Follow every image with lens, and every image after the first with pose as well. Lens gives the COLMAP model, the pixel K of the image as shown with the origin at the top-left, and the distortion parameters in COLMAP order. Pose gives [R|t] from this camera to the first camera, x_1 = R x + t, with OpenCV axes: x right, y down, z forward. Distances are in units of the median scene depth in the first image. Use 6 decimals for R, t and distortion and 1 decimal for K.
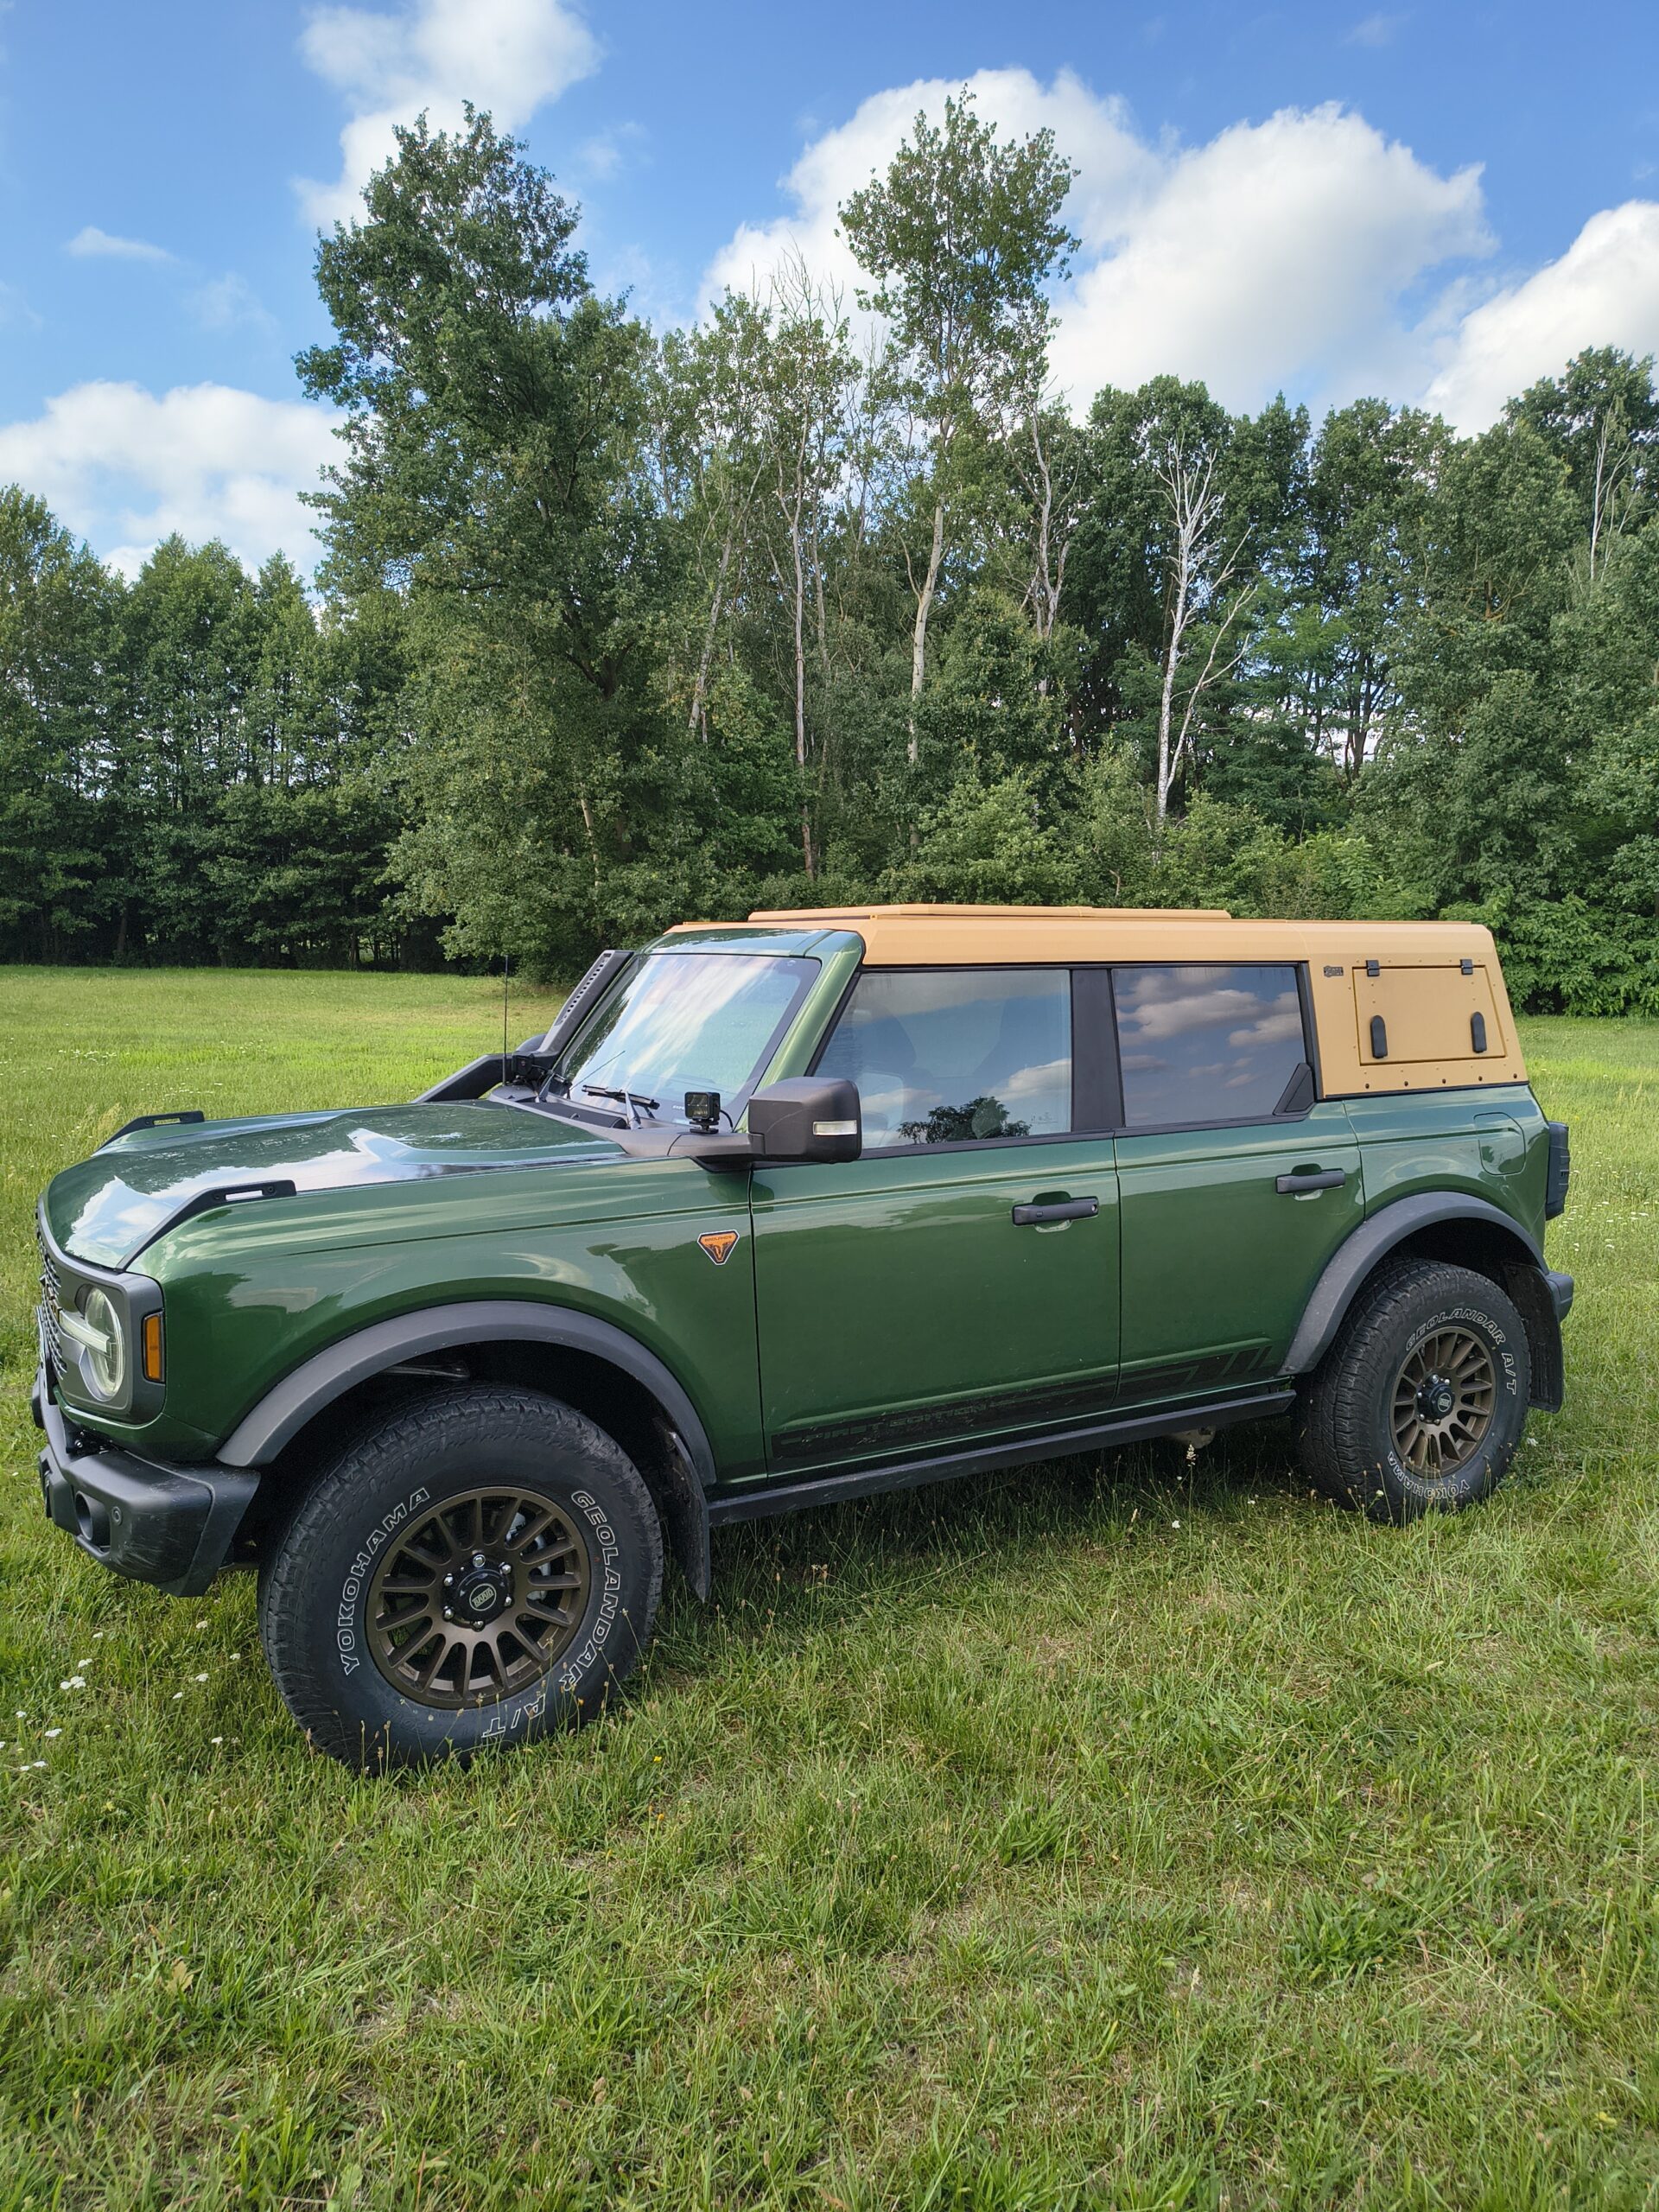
lens RADIAL K [[1537.8, 0, 855.5], [0, 1537.8, 1106.0], [0, 0, 1]] dist [0.063322, -0.084139]
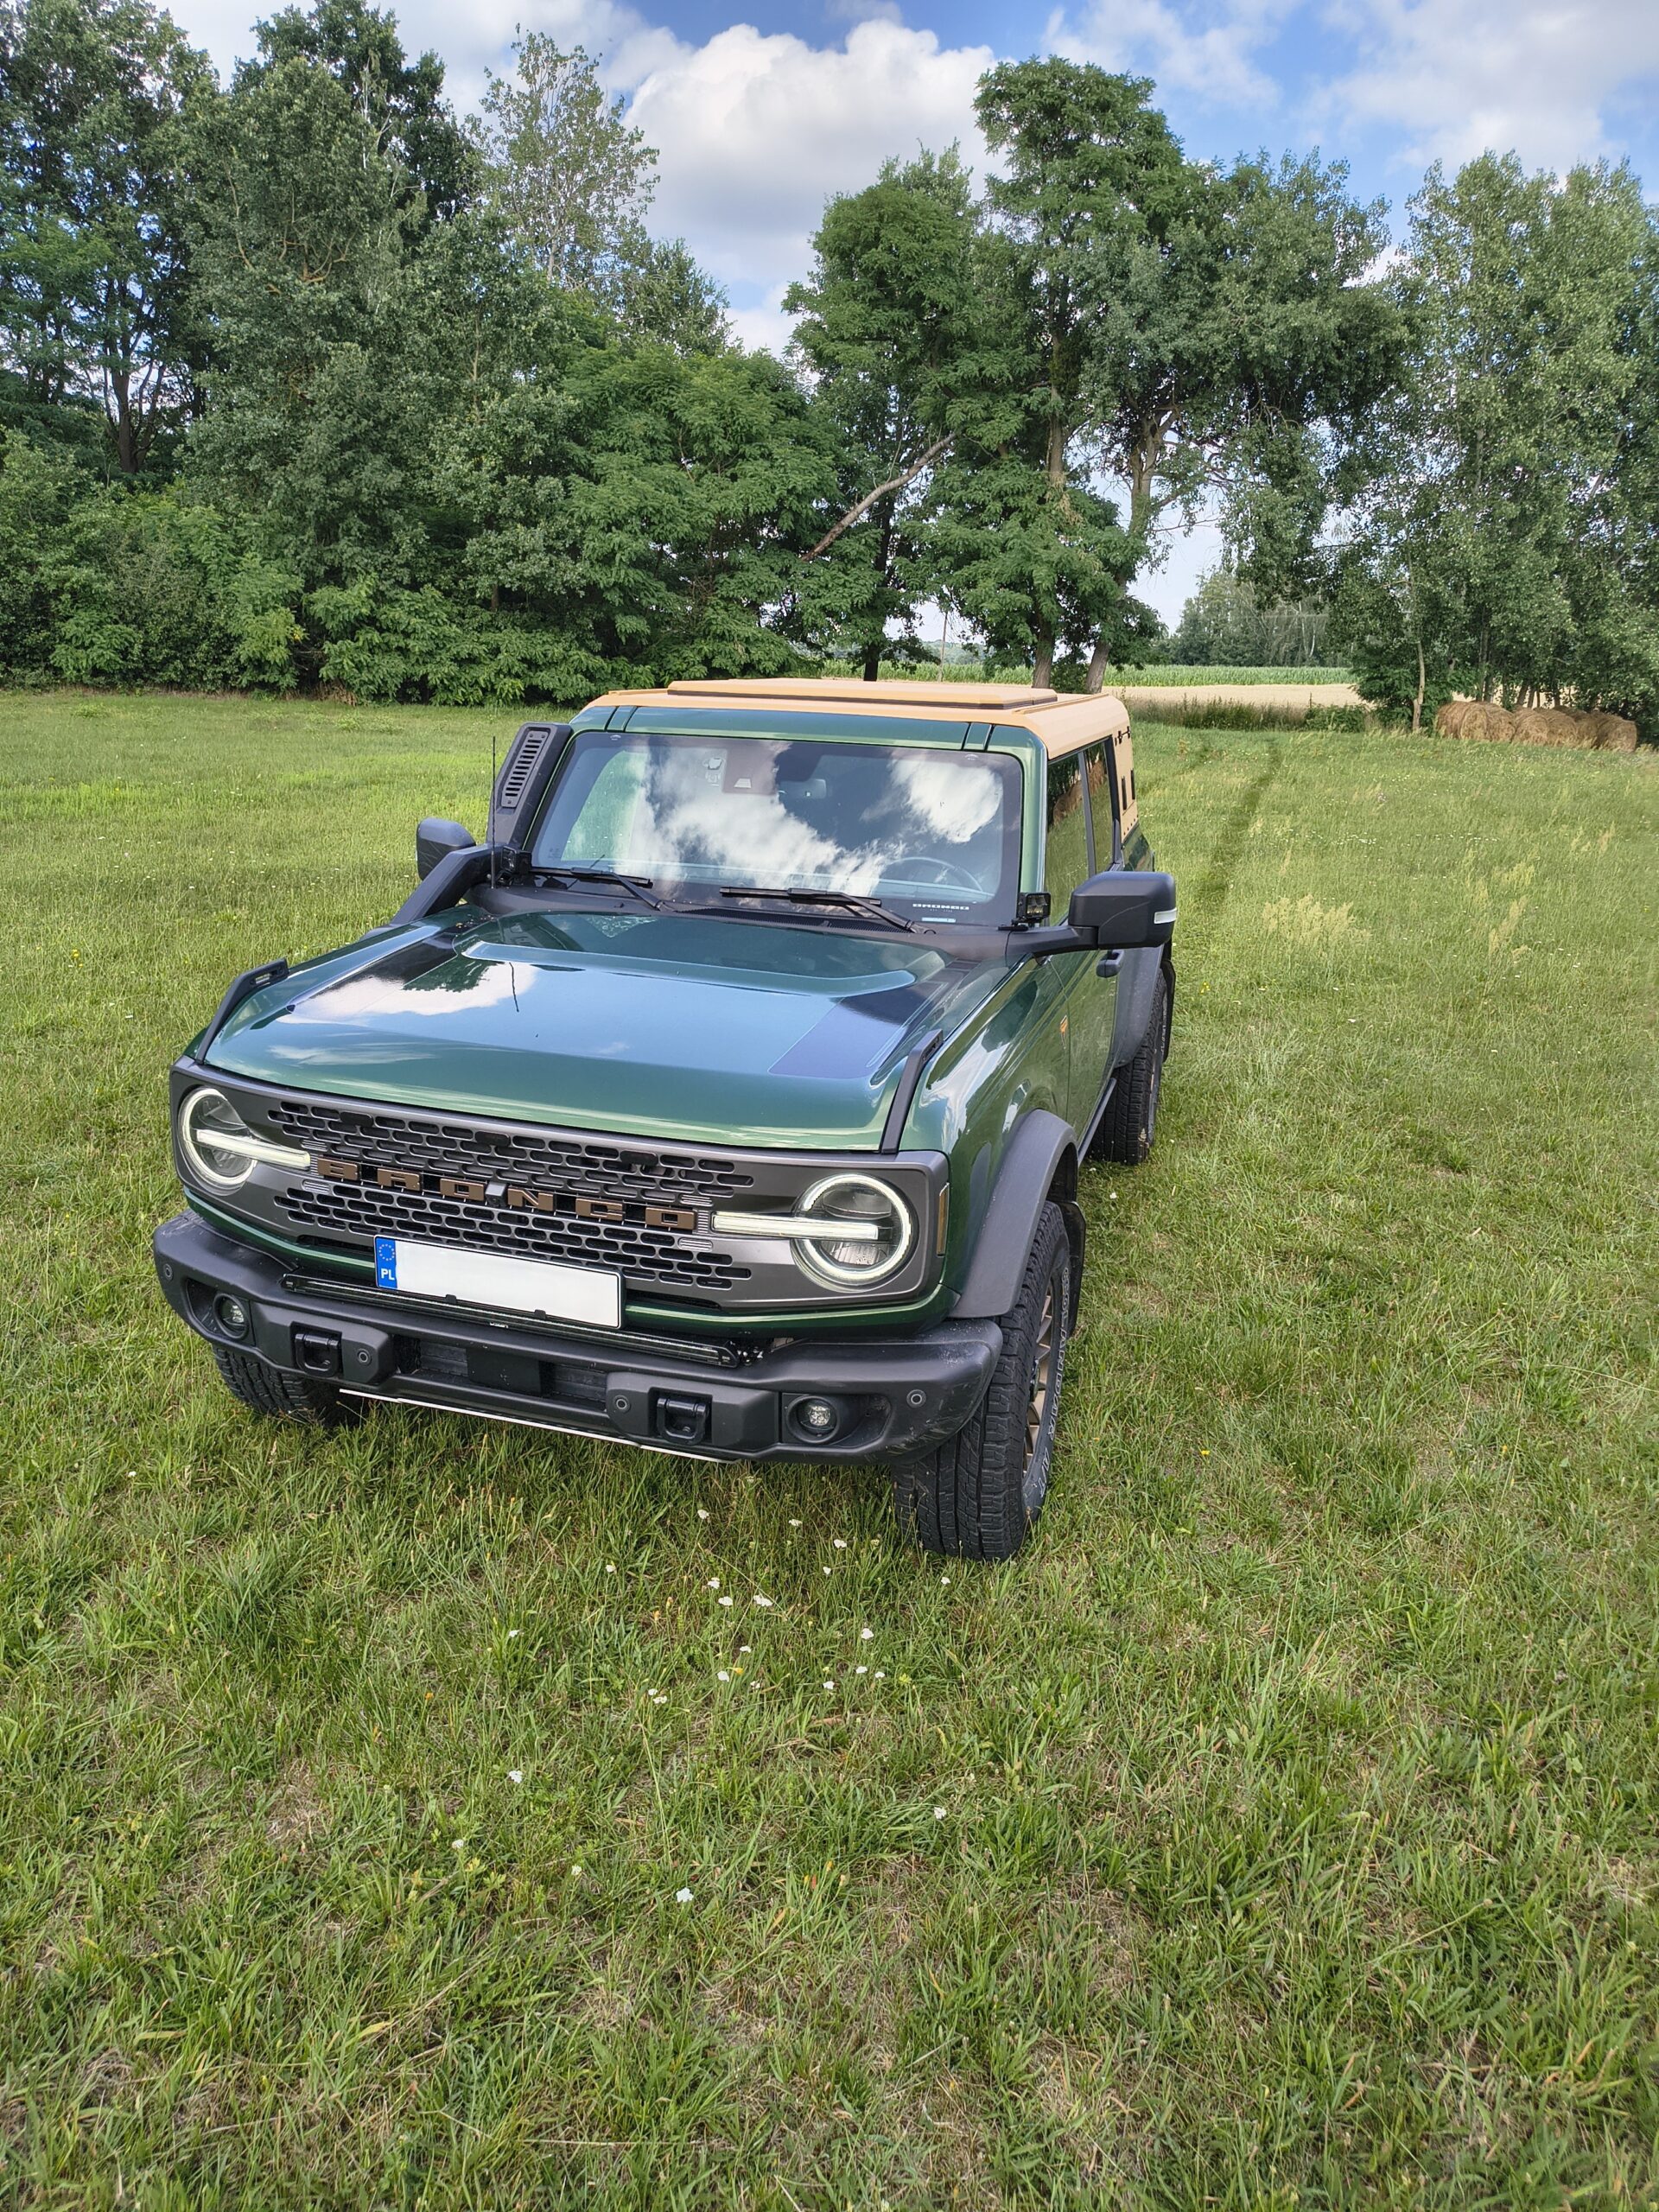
lens RADIAL K [[1562.6, 0, 833.8], [0, 1562.6, 1076.5], [0, 0, 1]] dist [-0.002760, 0.001041]
pose [[0.716802, -0.159063, 0.678892, -0.091156], [0.031397, 0.980008, 0.196464, -0.009751], [-0.696570, -0.119511, 0.707466, 0.030795]]
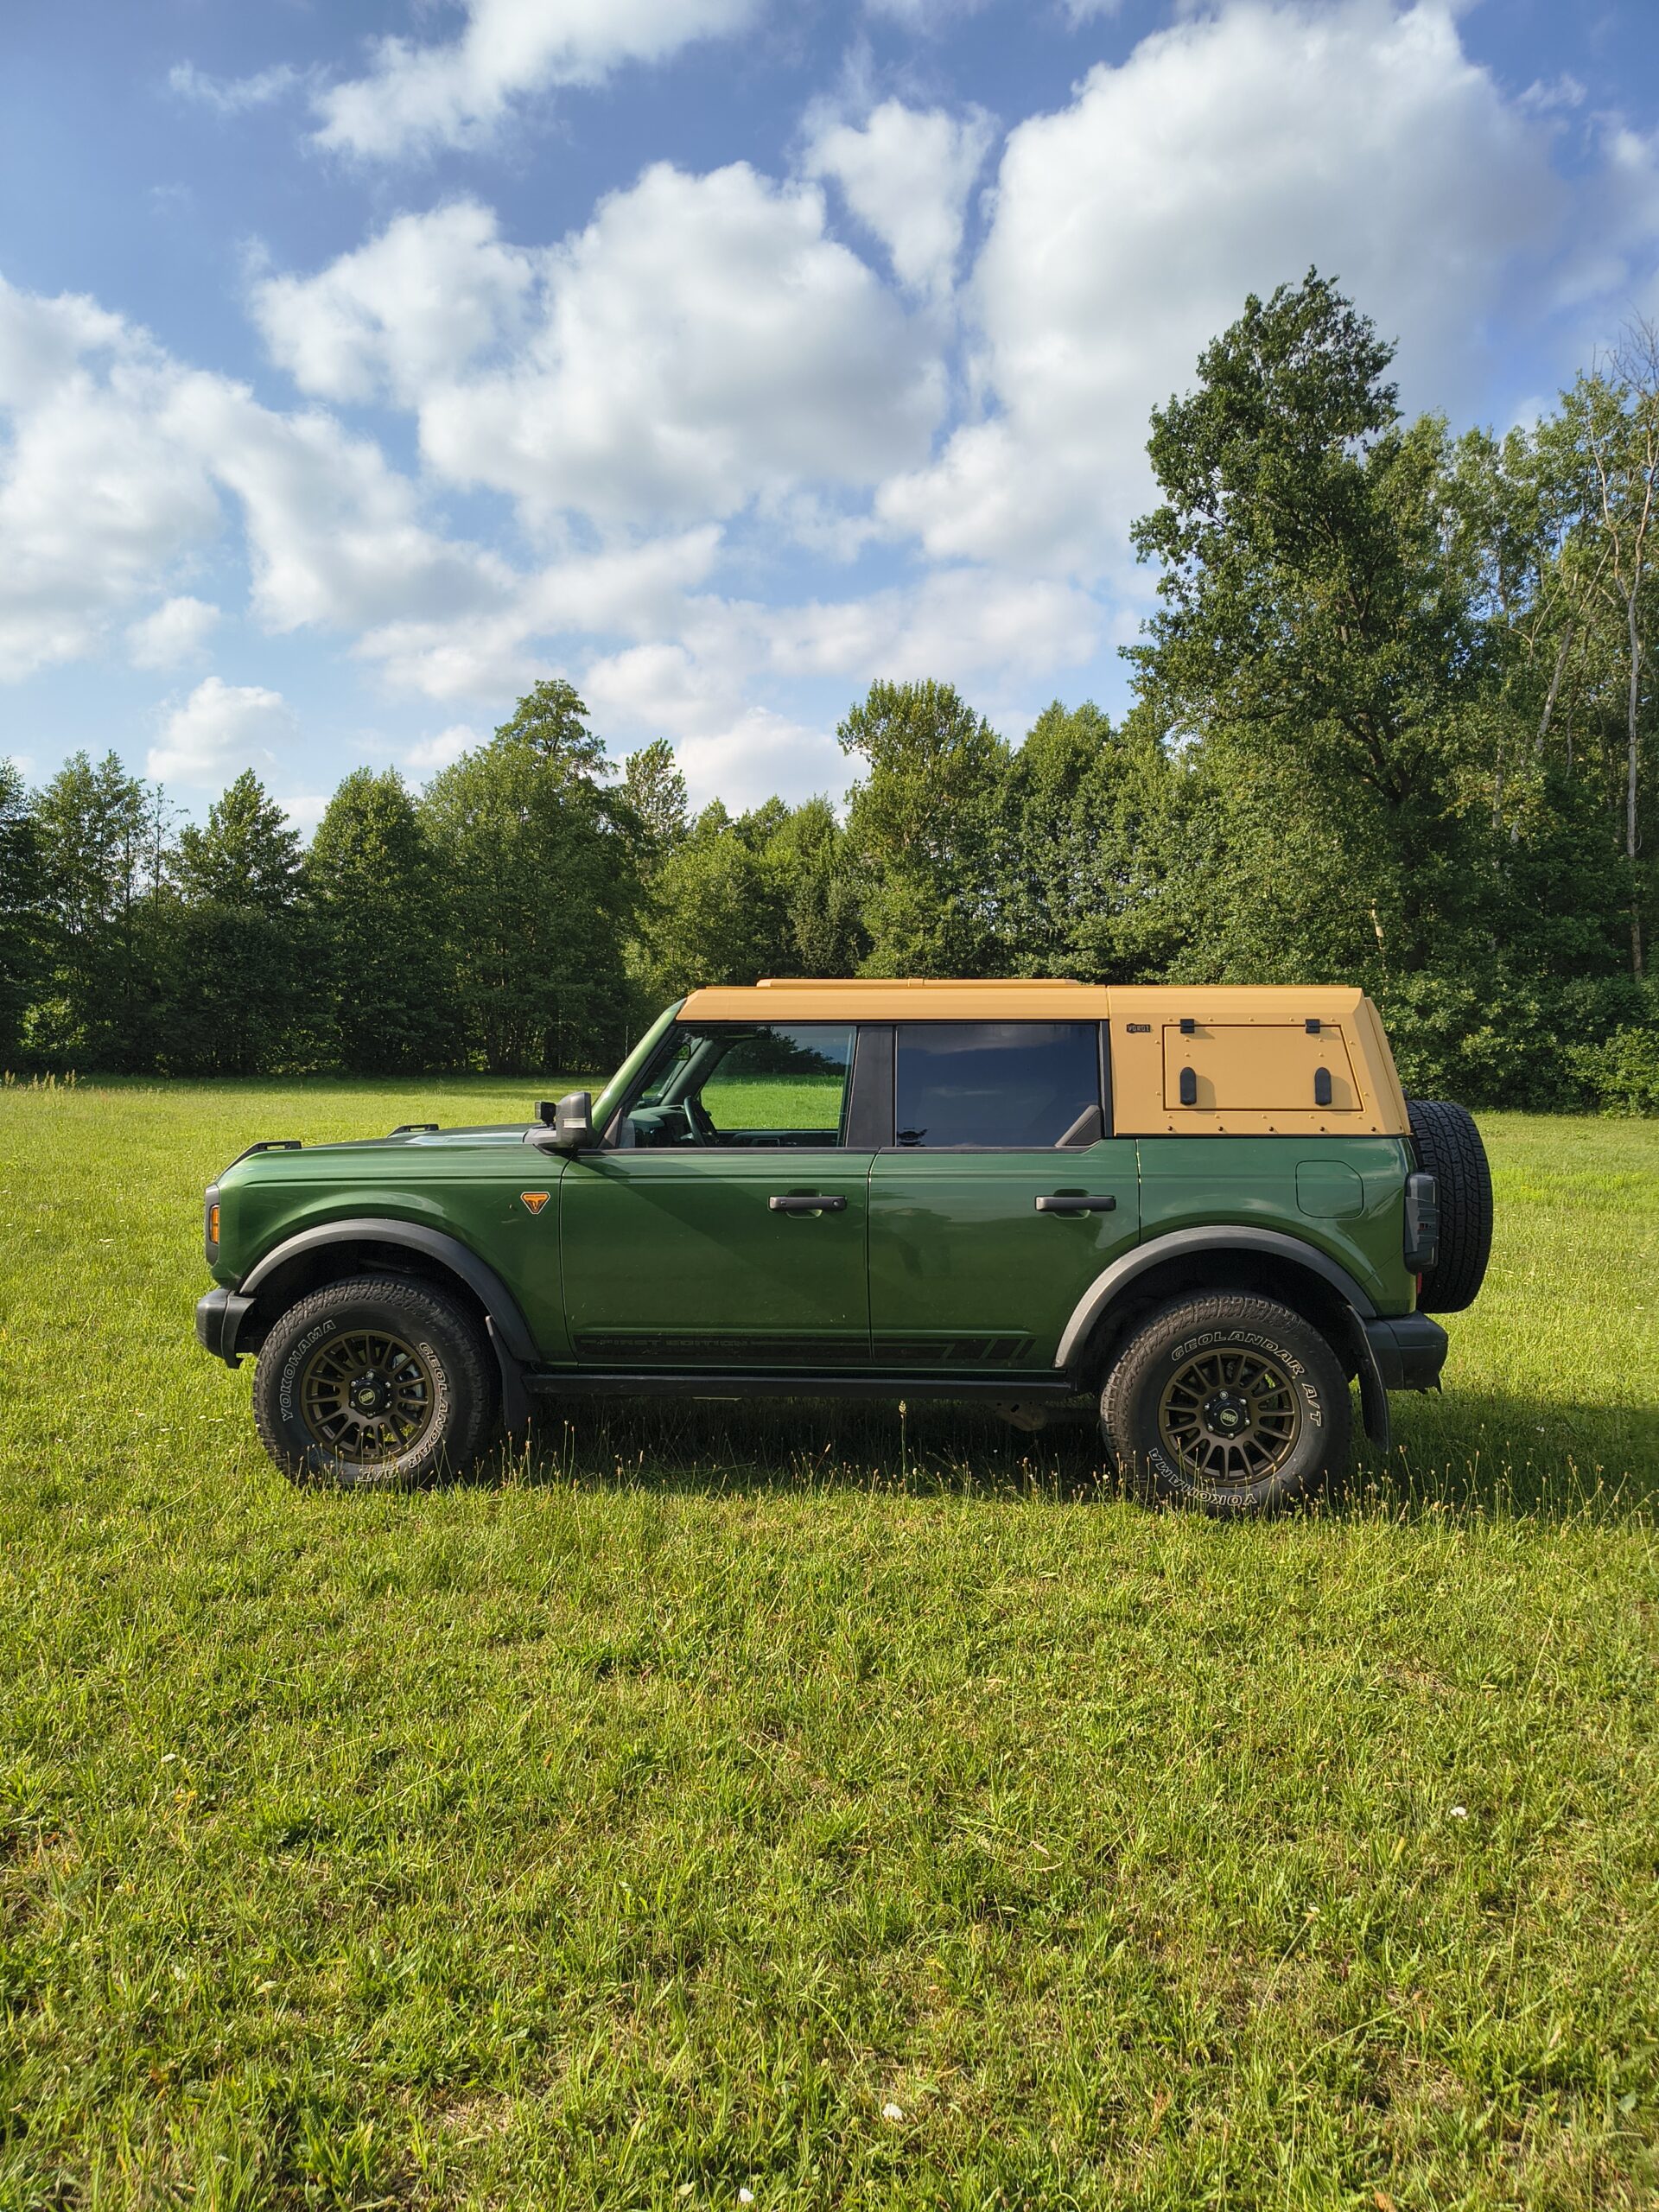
lens RADIAL K [[1542.2, 0, 829.5], [0, 1542.2, 1106.0], [0, 0, 1]] dist [0.042664, -0.047999]
pose [[0.831920, 0.016656, -0.554645, 0.094514], [-0.059103, 0.996523, -0.058725, 0.006580], [0.551739, 0.081636, 0.830012, -0.011050]]
